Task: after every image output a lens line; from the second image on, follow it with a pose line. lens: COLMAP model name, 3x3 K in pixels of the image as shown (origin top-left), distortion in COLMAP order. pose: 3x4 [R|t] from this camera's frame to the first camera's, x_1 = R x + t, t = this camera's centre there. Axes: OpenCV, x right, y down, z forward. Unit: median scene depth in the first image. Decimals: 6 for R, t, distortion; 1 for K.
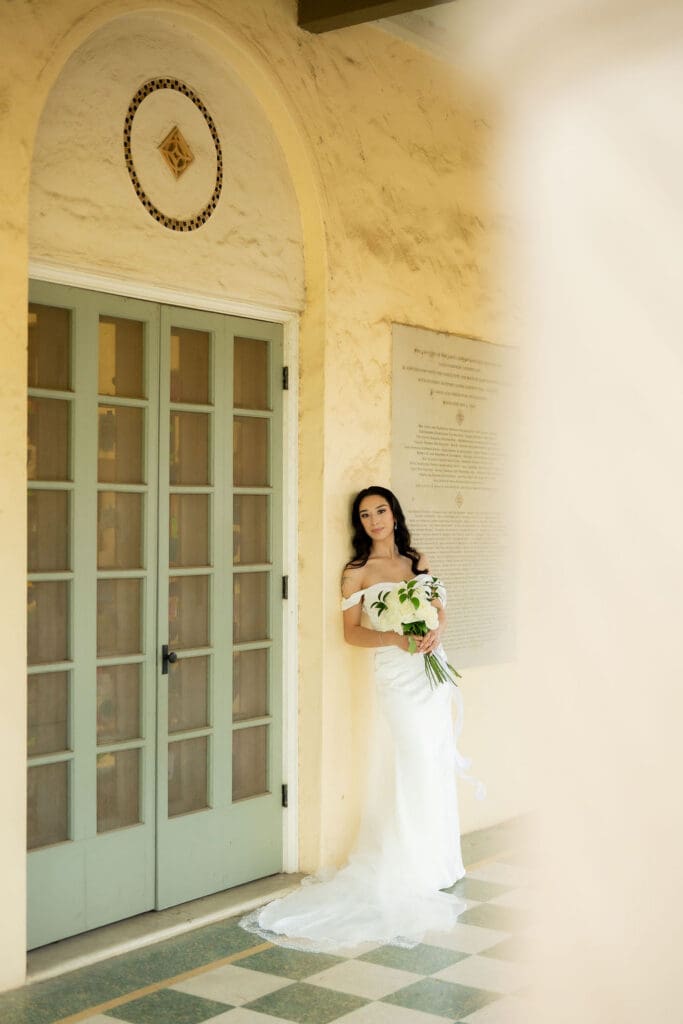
lens RADIAL K [[1454.1, 0, 347.6], [0, 1454.1, 546.8], [0, 0, 1]] dist [0.017402, 0.000000]
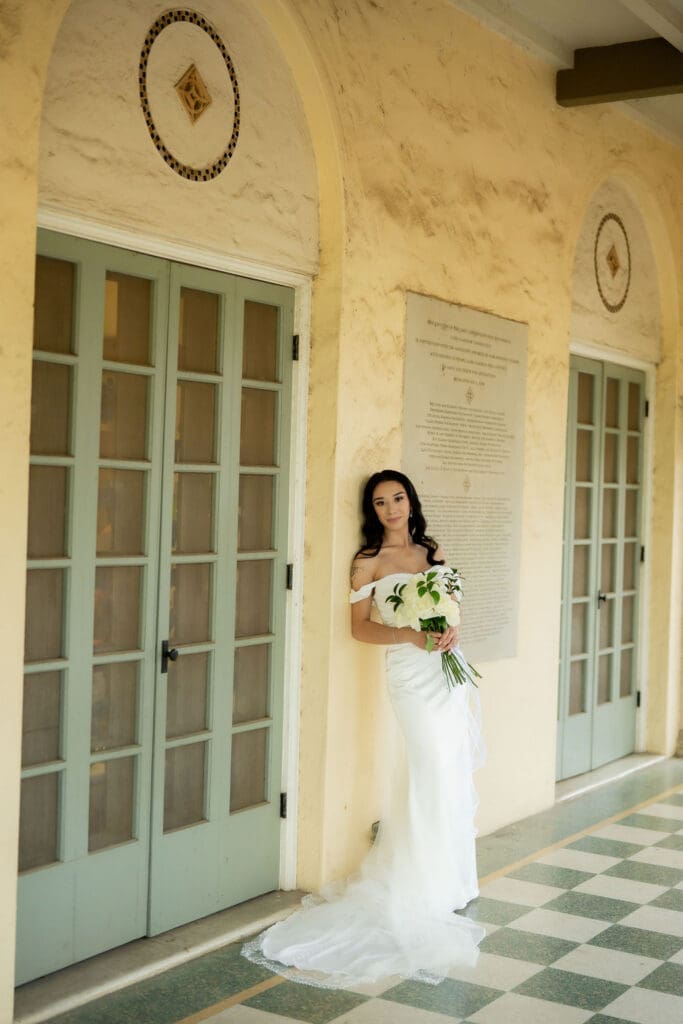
lens RADIAL K [[1454.1, 0, 351.7], [0, 1454.1, 509.5], [0, 0, 1]] dist [0.017402, 0.000000]
pose [[0.997785, 0.023861, 0.062096, -0.067043], [-0.023460, 0.999699, -0.007176, -0.009343], [-0.062248, 0.005704, 0.998044, 0.094476]]
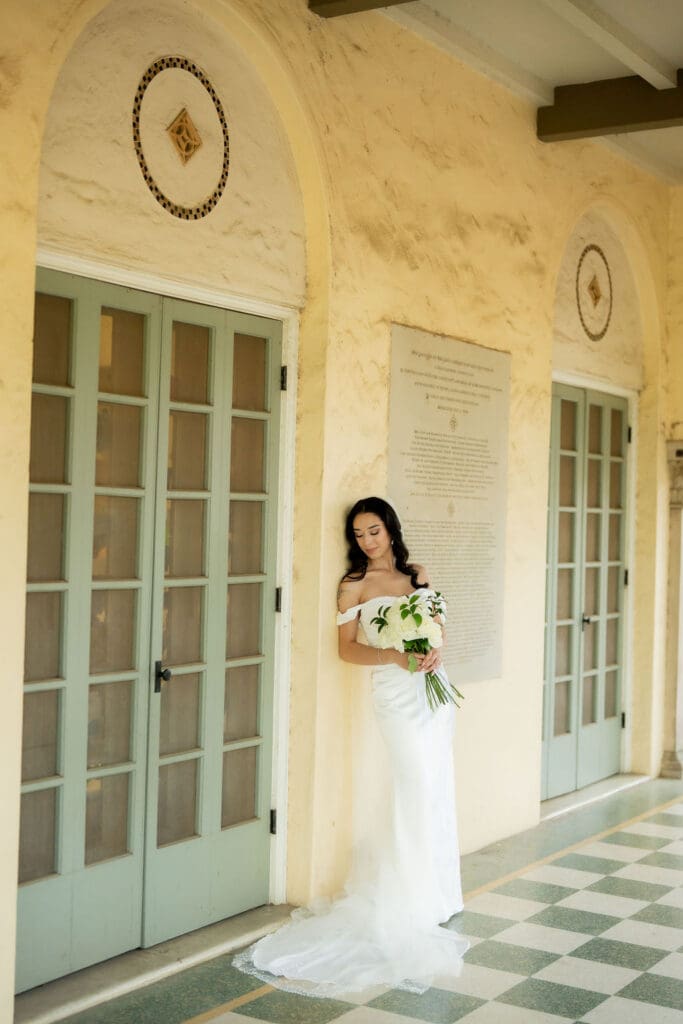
lens RADIAL K [[1454.1, 0, 330.4], [0, 1454.1, 513.4], [0, 0, 1]] dist [0.017402, 0.000000]
pose [[0.998385, 0.021178, 0.052714, -0.065484], [-0.020042, 0.999558, -0.021980, -0.008617], [-0.053156, 0.020888, 0.998368, 0.061203]]
